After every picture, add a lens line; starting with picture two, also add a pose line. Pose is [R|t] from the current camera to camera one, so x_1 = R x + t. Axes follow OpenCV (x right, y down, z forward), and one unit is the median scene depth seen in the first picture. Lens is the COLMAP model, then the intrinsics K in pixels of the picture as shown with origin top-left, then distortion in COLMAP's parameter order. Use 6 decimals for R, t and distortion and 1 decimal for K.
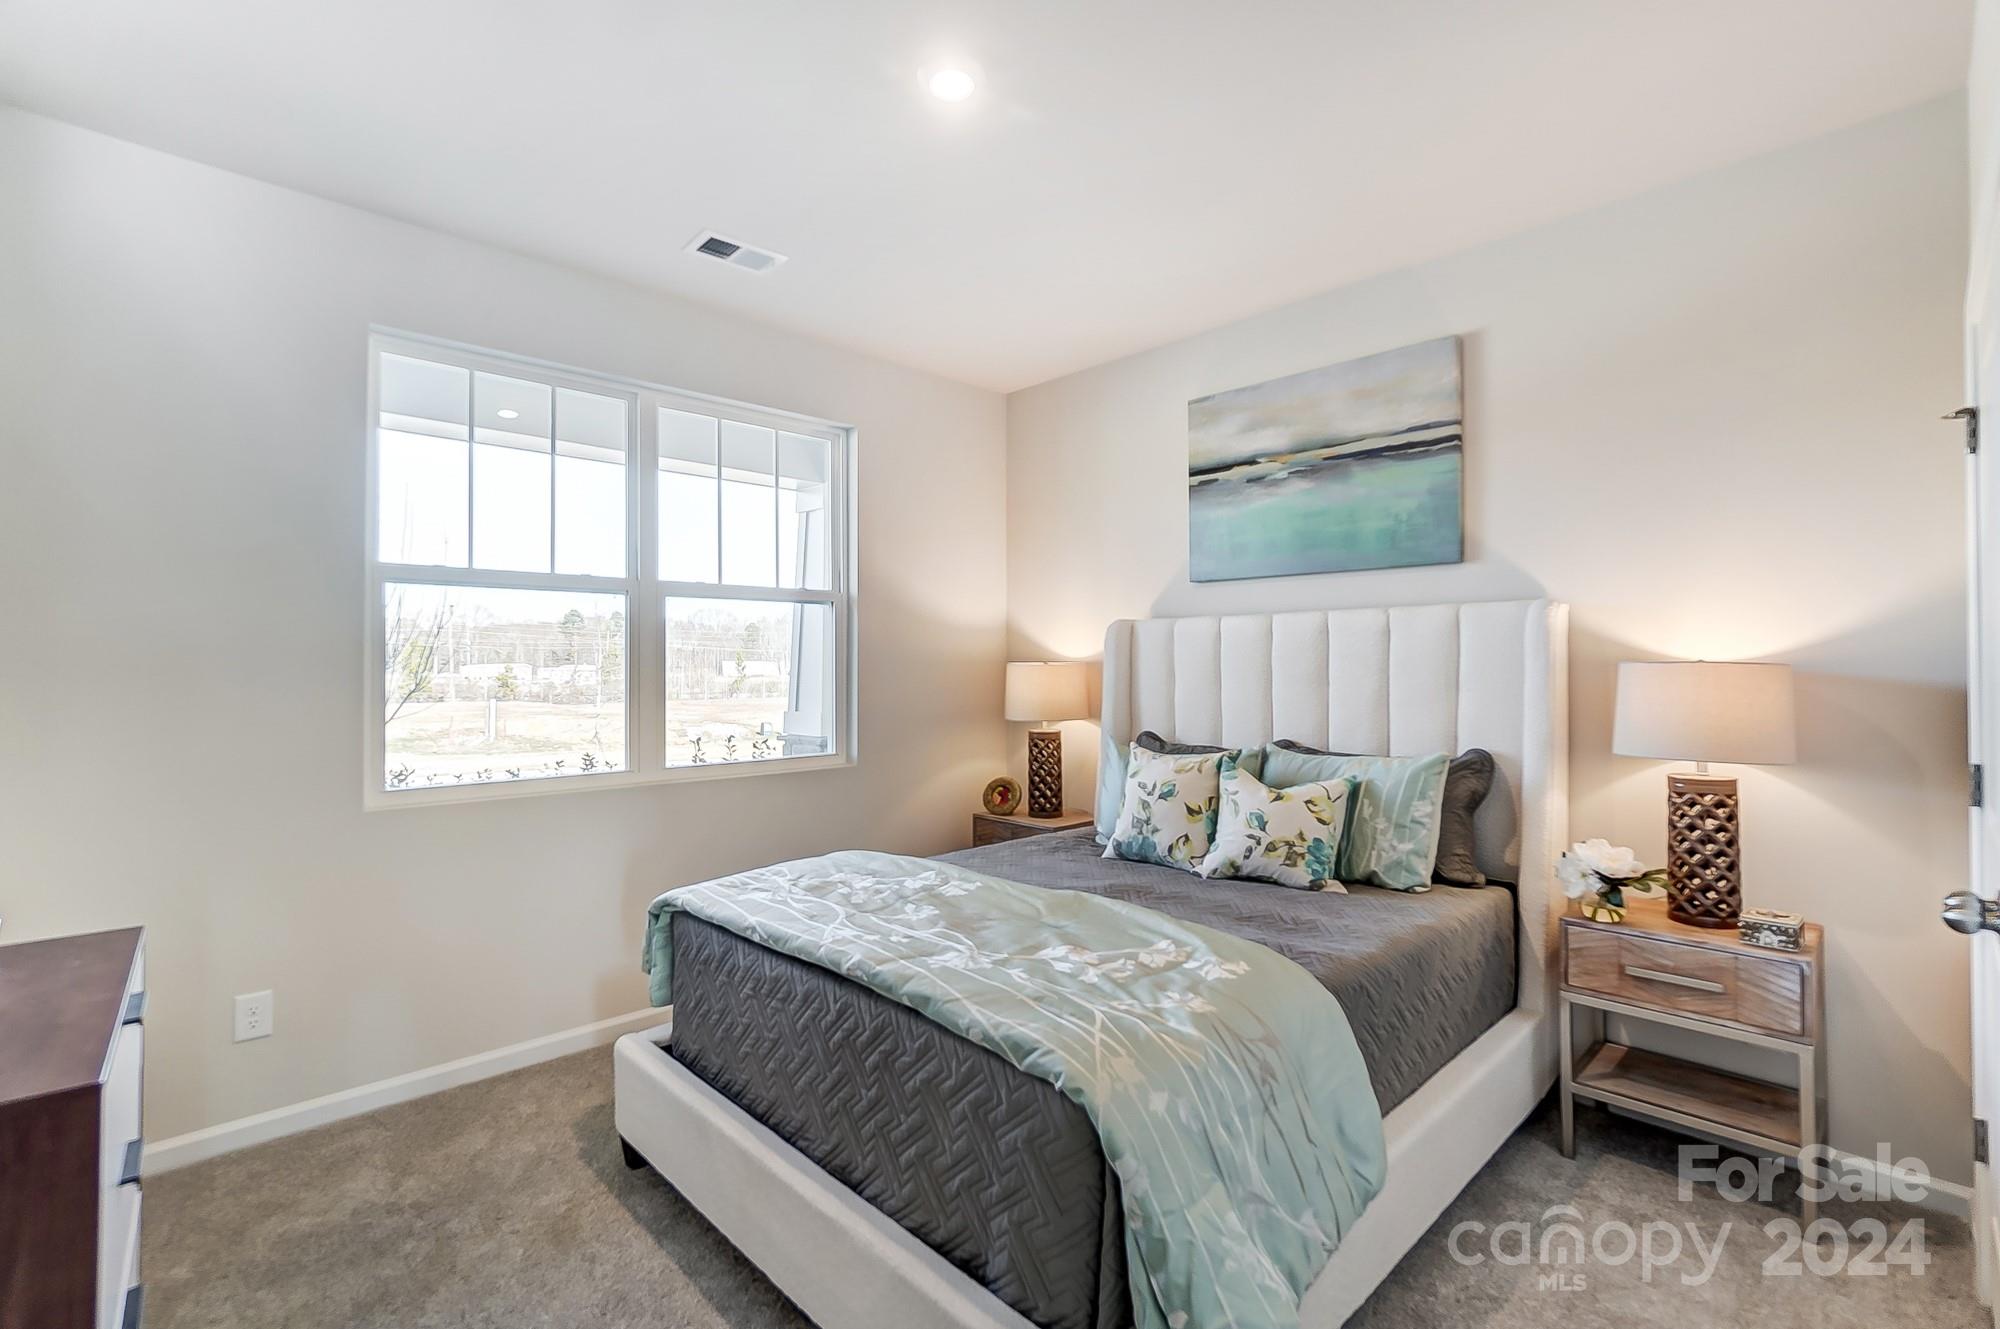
lens RADIAL K [[883.4, 0, 994.2], [0, 883.4, 667.9], [0, 0, 1]] dist [-0.027876, -0.000015]
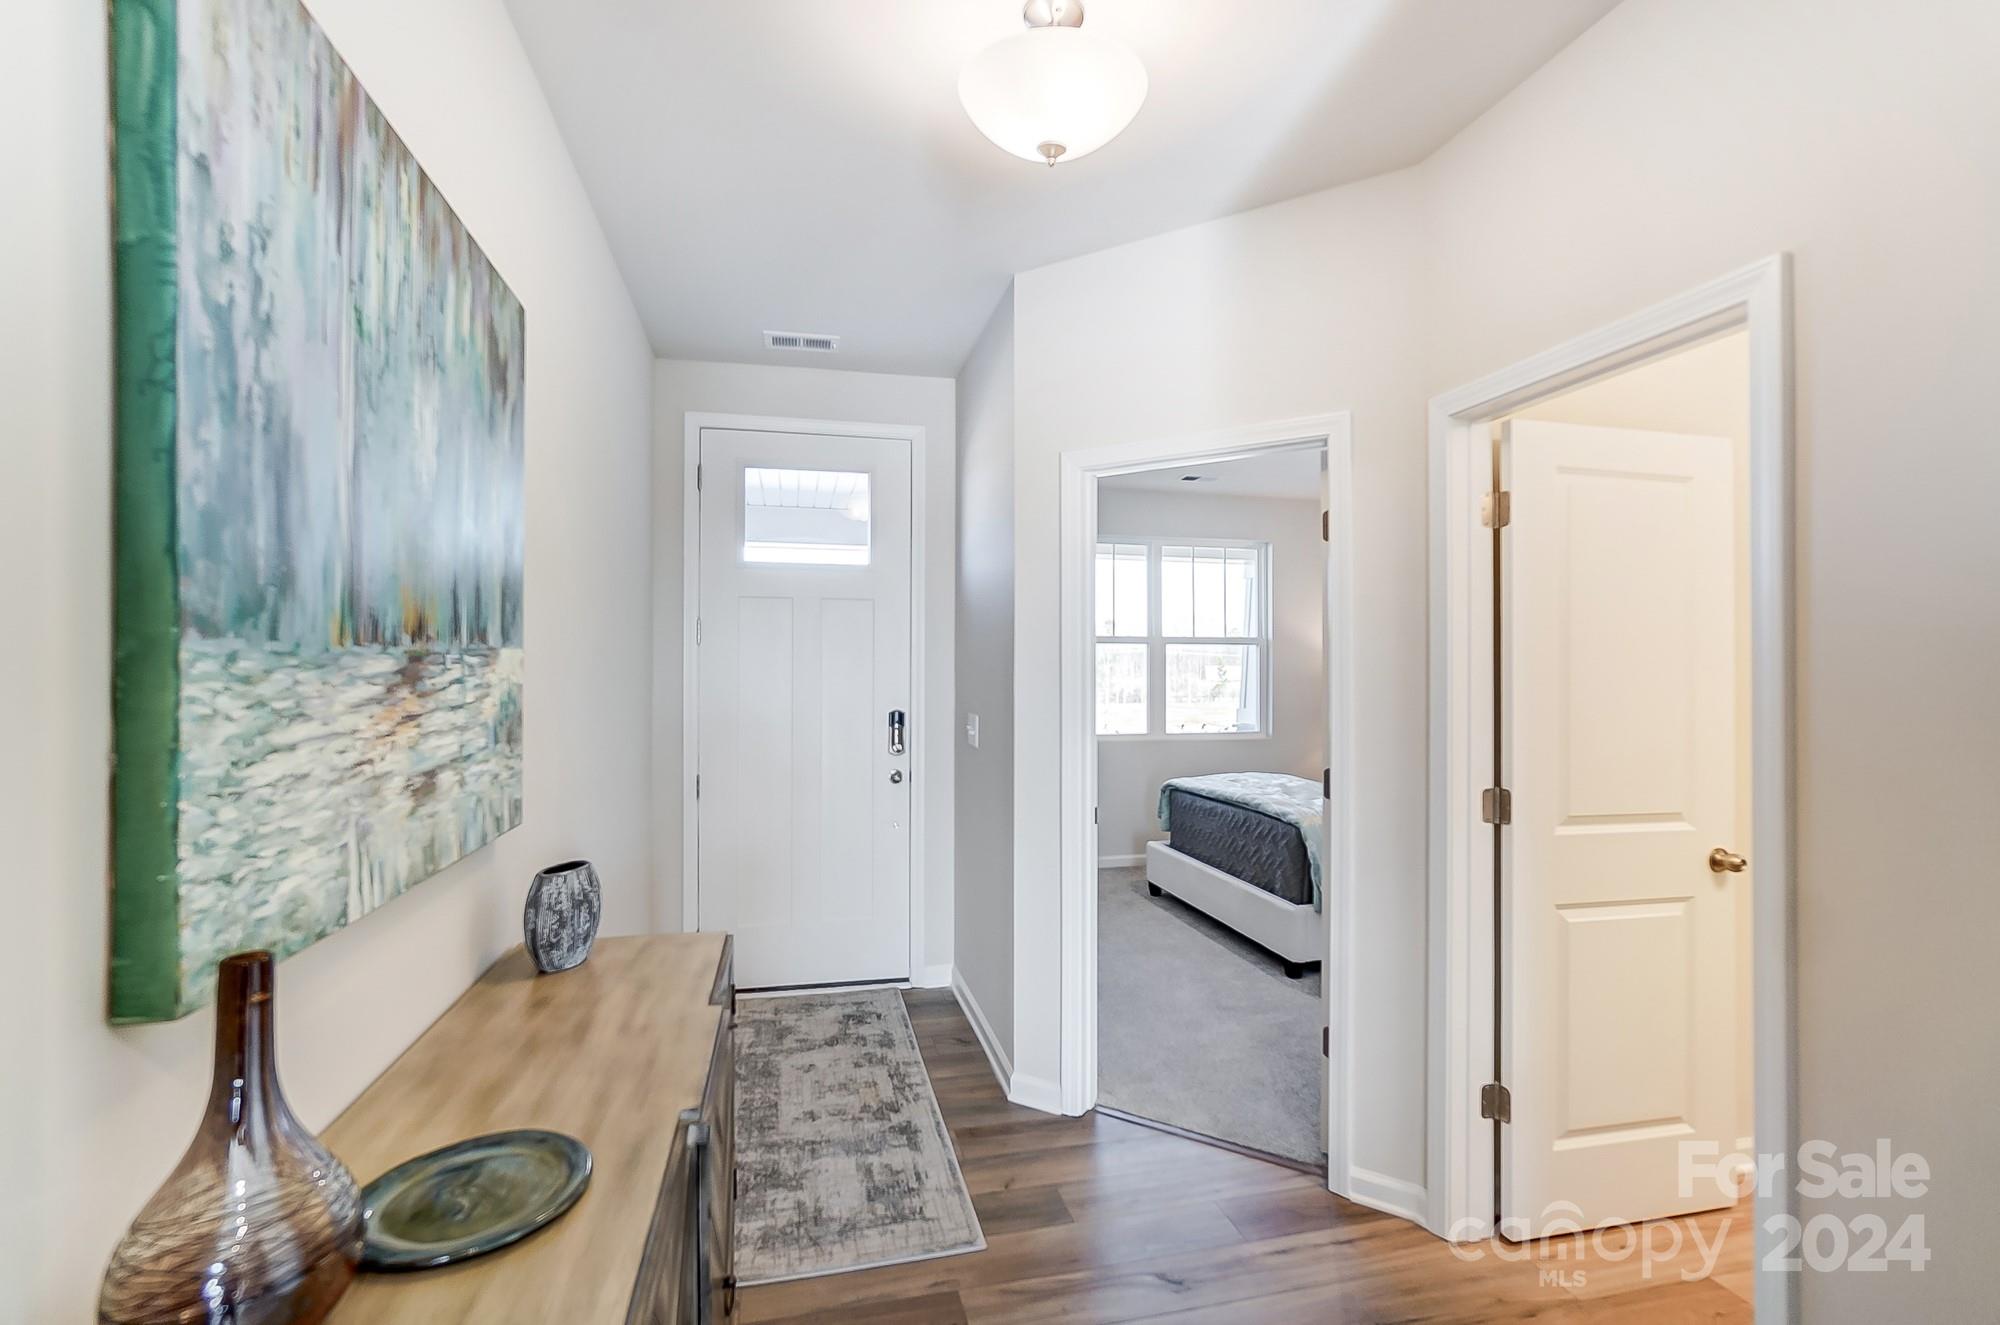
lens RADIAL K [[883.4, 0, 994.2], [0, 883.4, 665.9], [0, 0, 1]] dist [-0.027876, -0.000015]
pose [[0.859730, -0.002768, -0.510741, 0.436683], [-0.000711, 0.999978, -0.006617, -0.033702], [0.510748, 0.006052, 0.859709, -1.283395]]
